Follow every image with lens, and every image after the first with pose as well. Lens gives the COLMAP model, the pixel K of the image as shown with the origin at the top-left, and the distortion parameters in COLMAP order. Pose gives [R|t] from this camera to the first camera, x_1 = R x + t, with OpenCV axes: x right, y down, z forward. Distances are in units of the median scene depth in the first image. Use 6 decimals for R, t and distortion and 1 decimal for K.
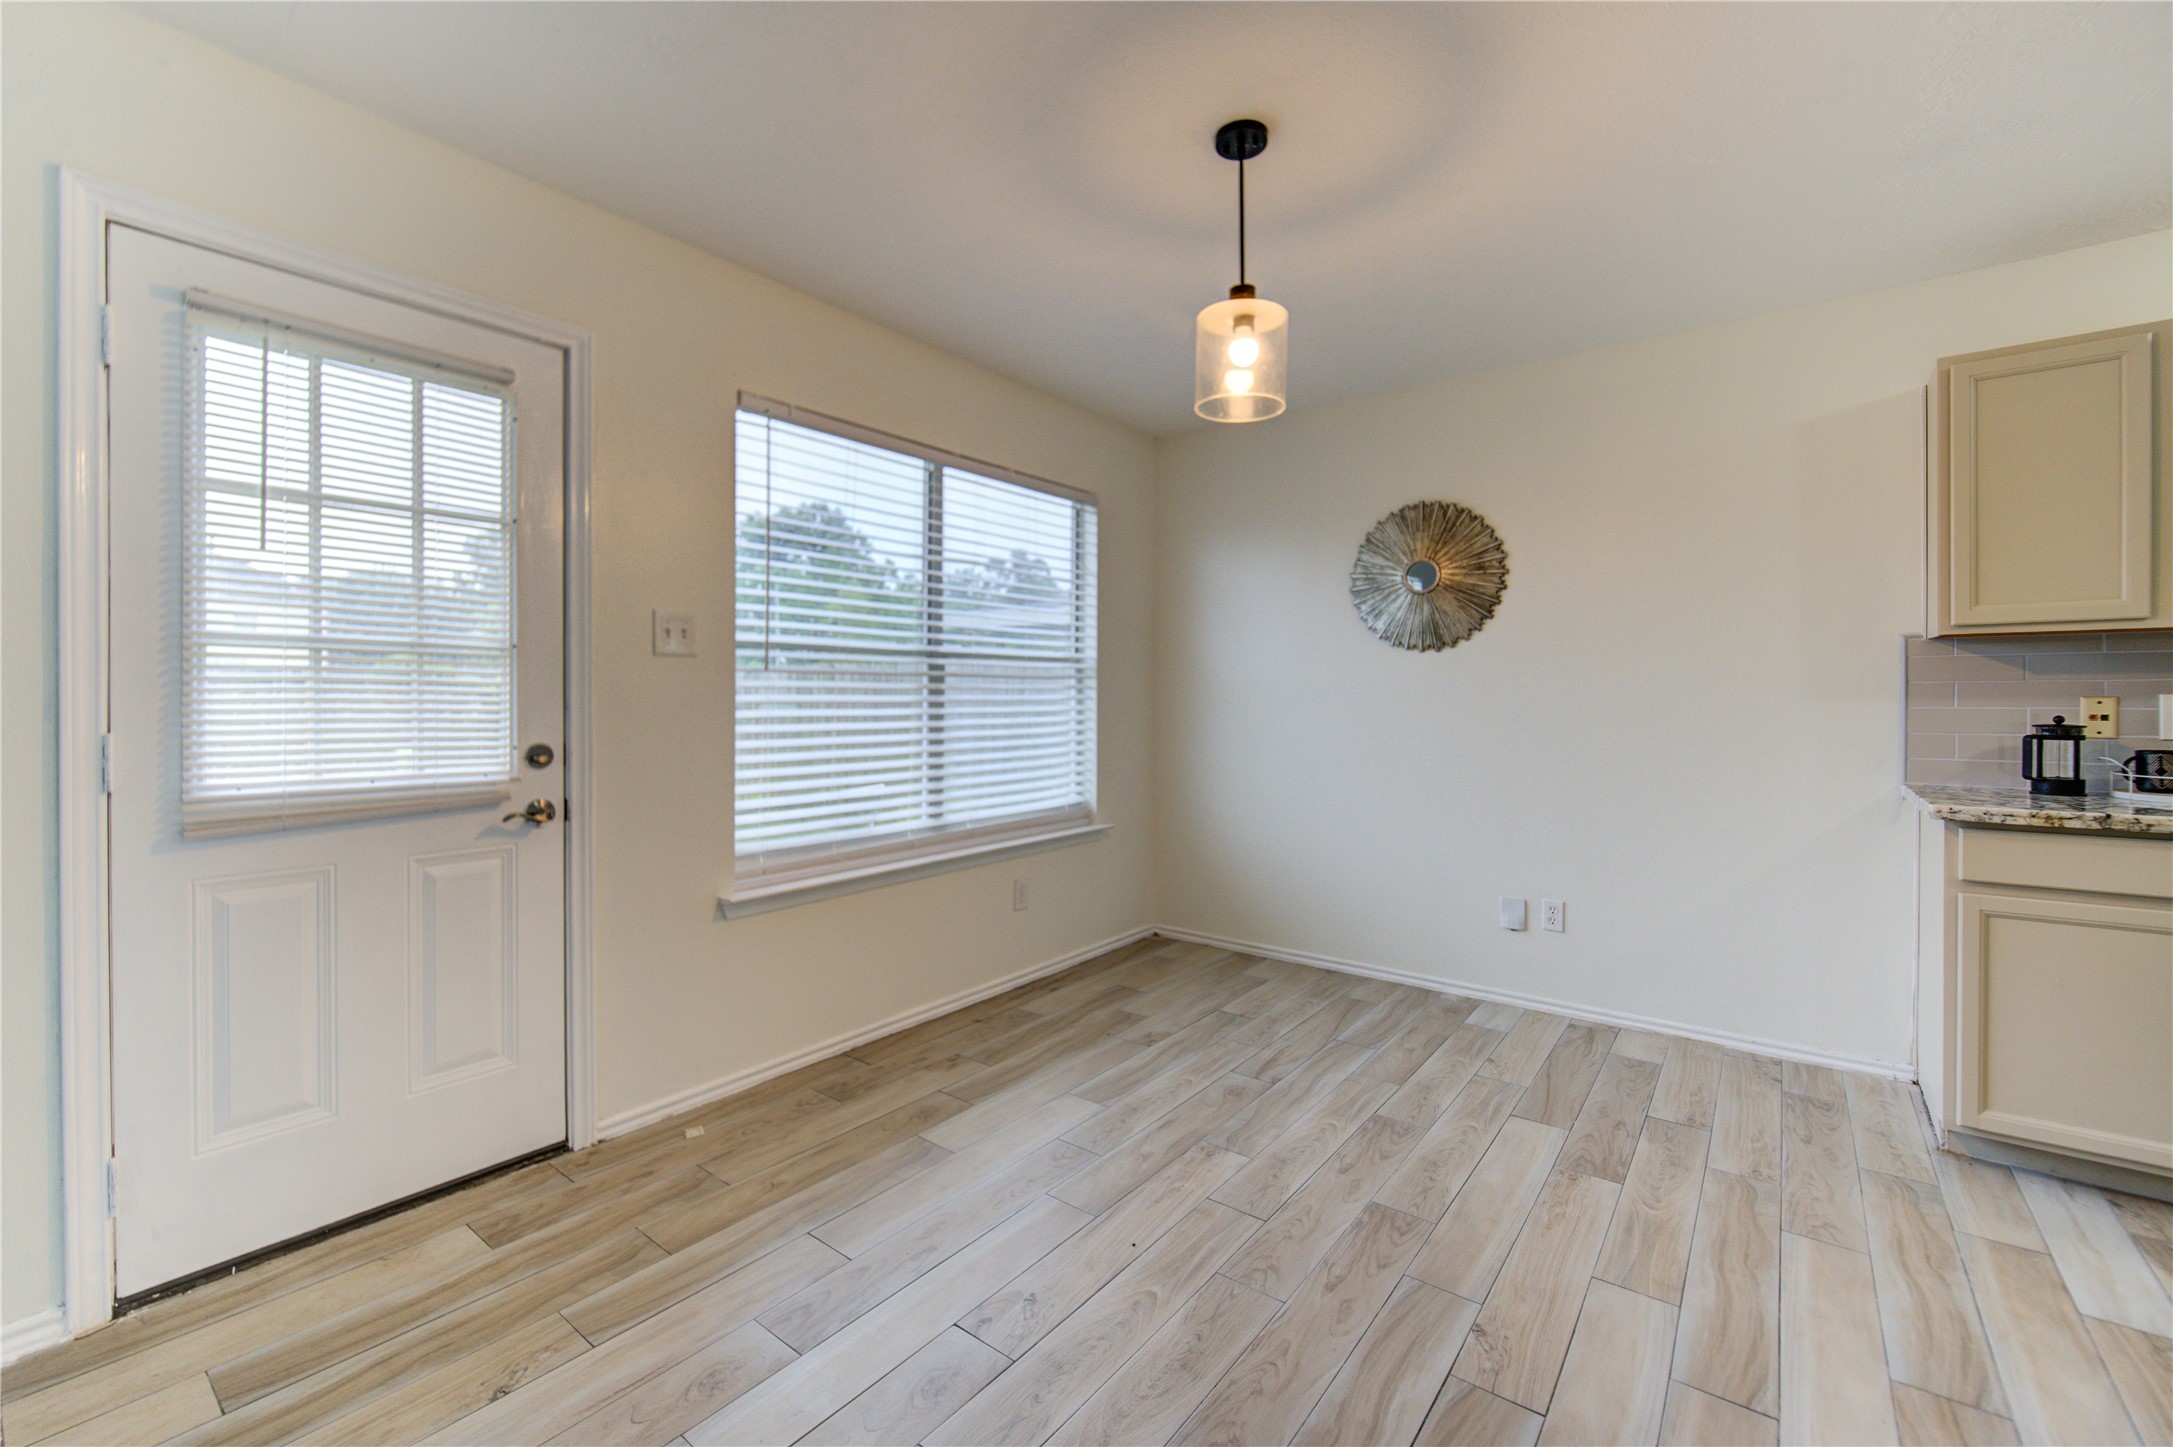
lens RADIAL K [[917.0, 0, 1080.0], [0, 917.0, 694.6], [0, 0, 1]] dist [-0.003443, -0.000502]
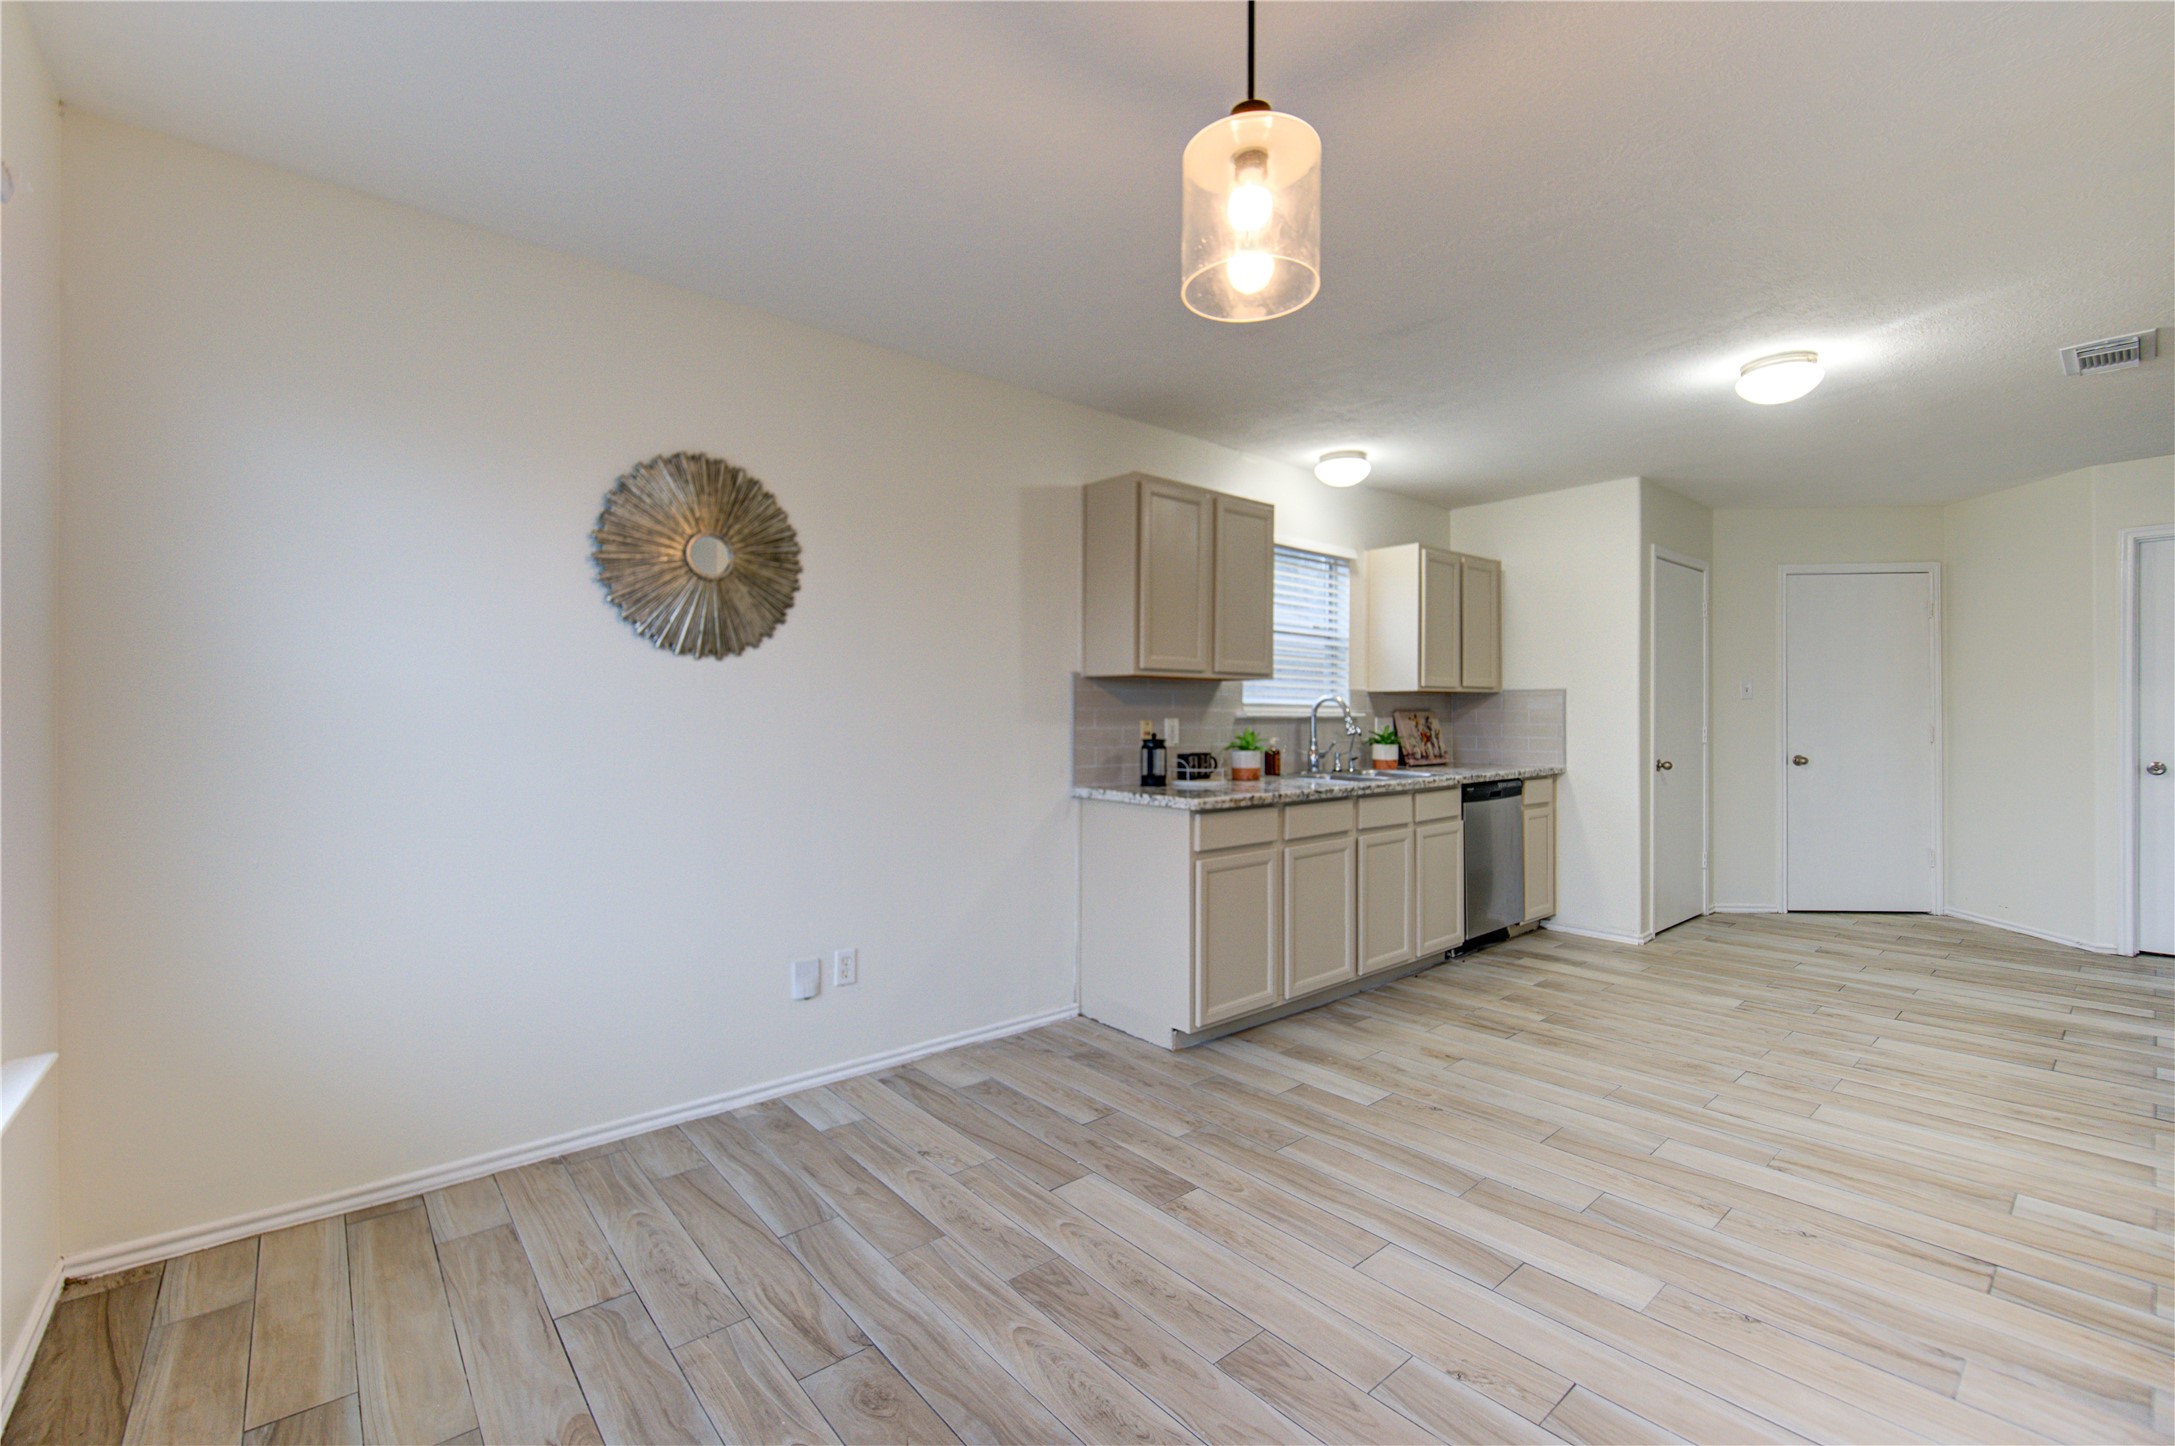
lens RADIAL K [[910.8, 0, 1085.4], [0, 910.8, 711.4], [0, 0, 1]] dist [-0.009241, -0.000171]
pose [[0.203731, 0.004705, 0.979016, -0.358975], [-0.005977, 0.999976, -0.003562, -0.005069], [-0.979009, -0.005126, 0.203754, 0.722066]]
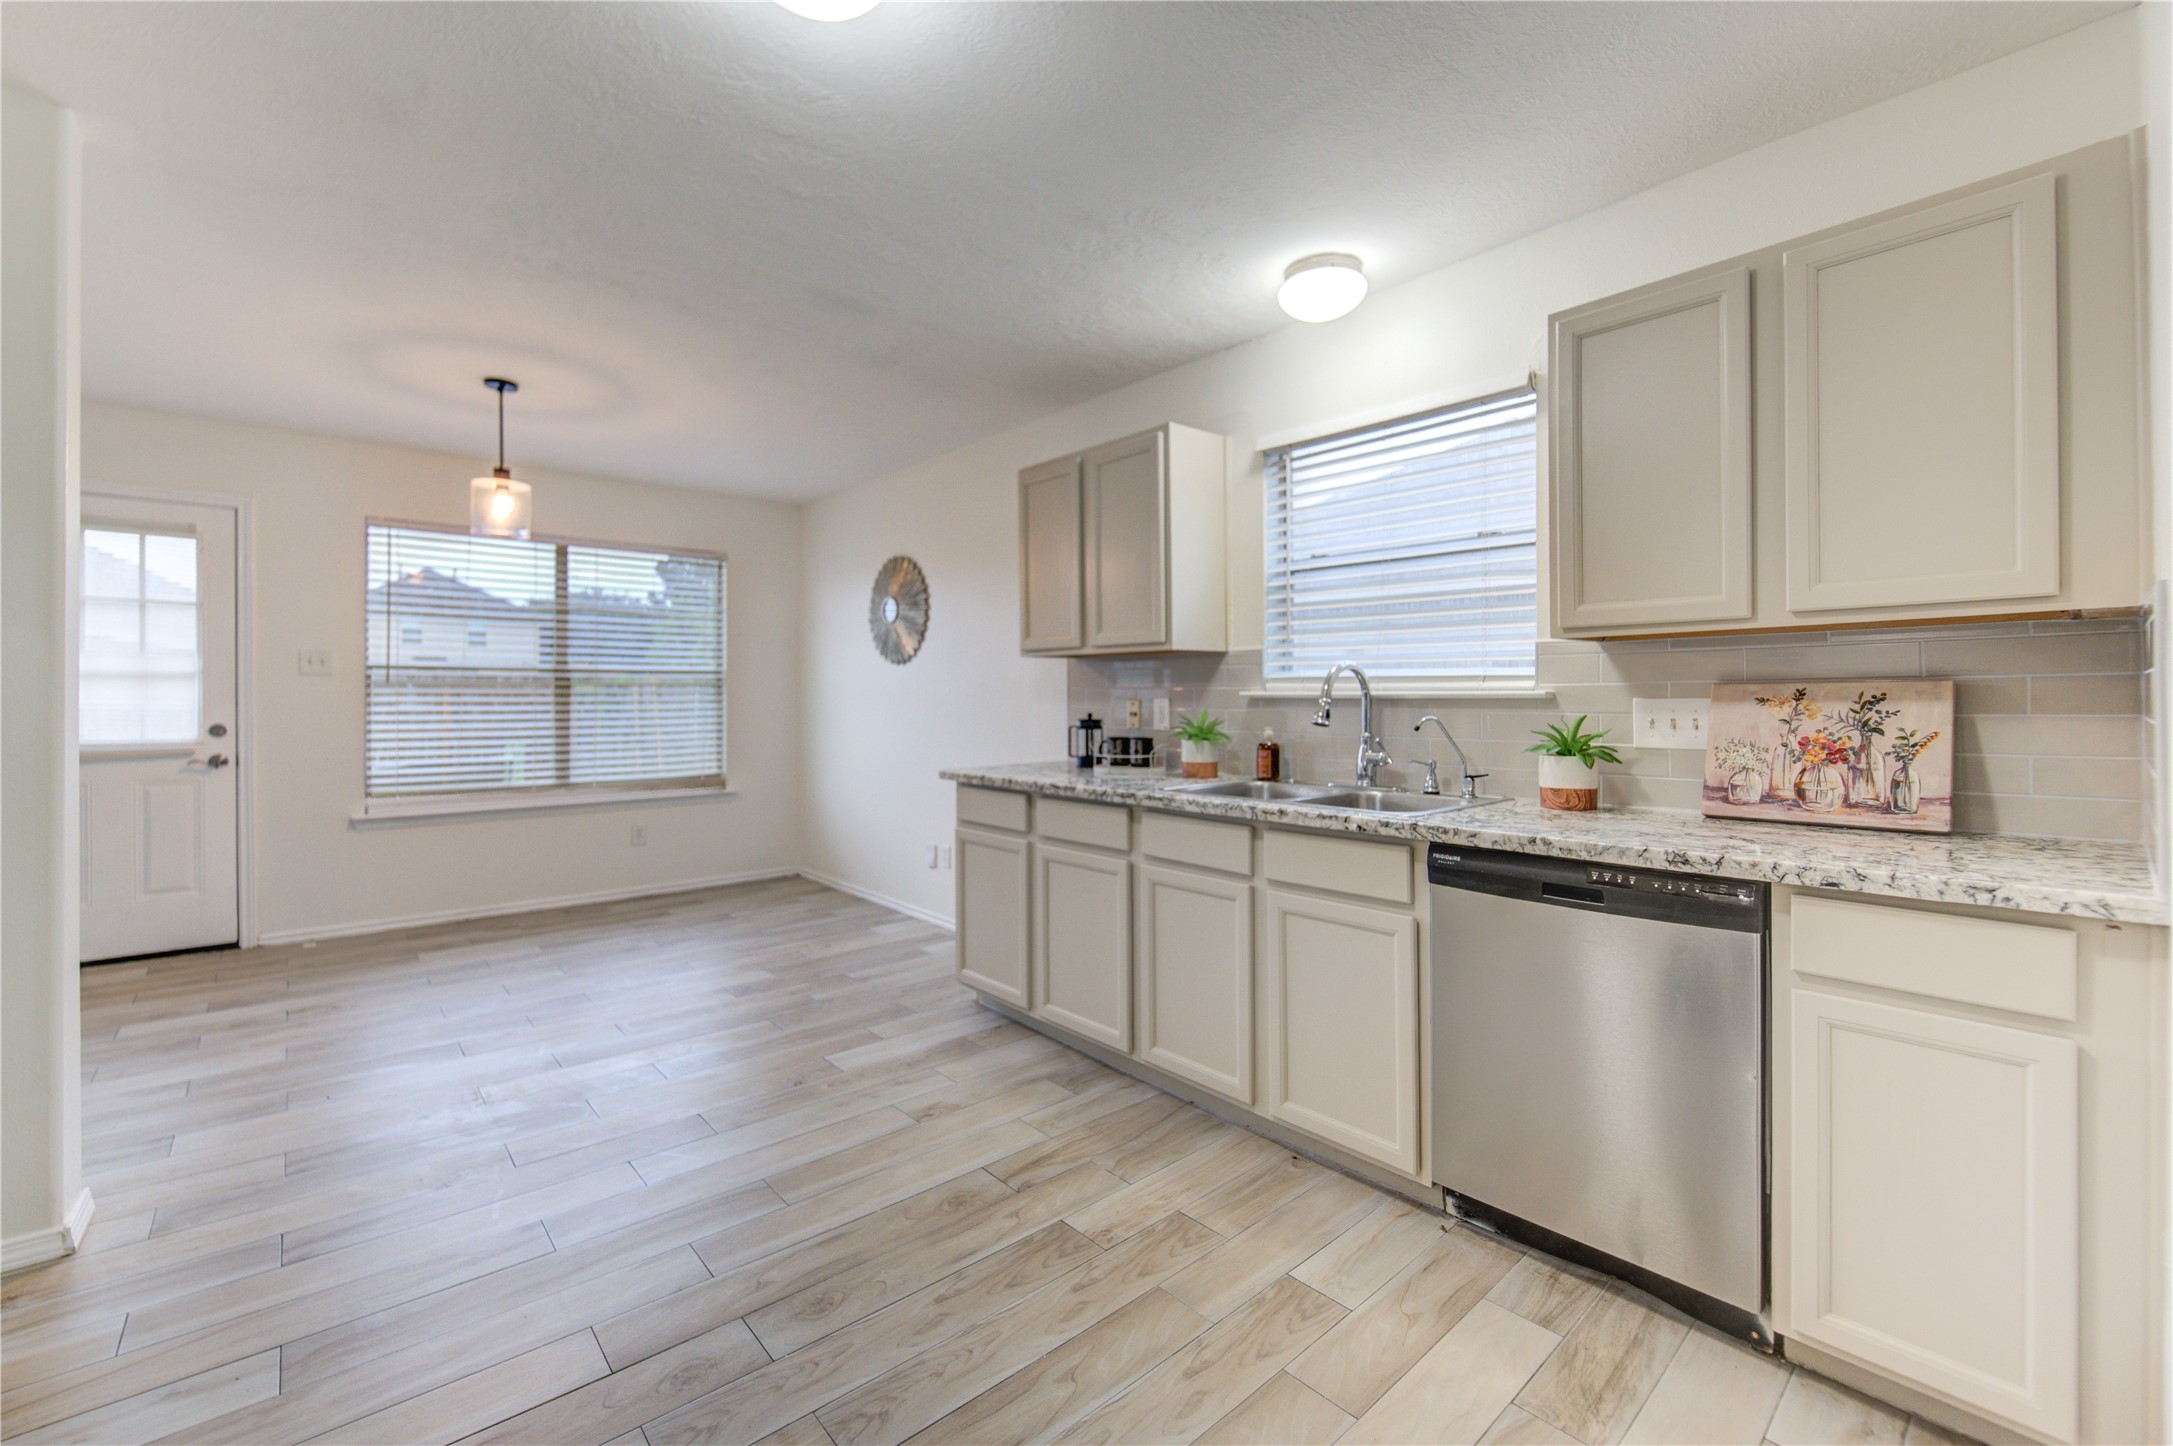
lens RADIAL K [[917.0, 0, 1080.0], [0, 917.0, 694.1], [0, 0, 1]] dist [-0.003443, -0.000502]
pose [[0.980994, 0.000379, -0.194038, 1.190344], [-0.000372, 1.000000, 0.000071, -0.006002], [0.194038, 0.000003, 0.980994, -0.380889]]
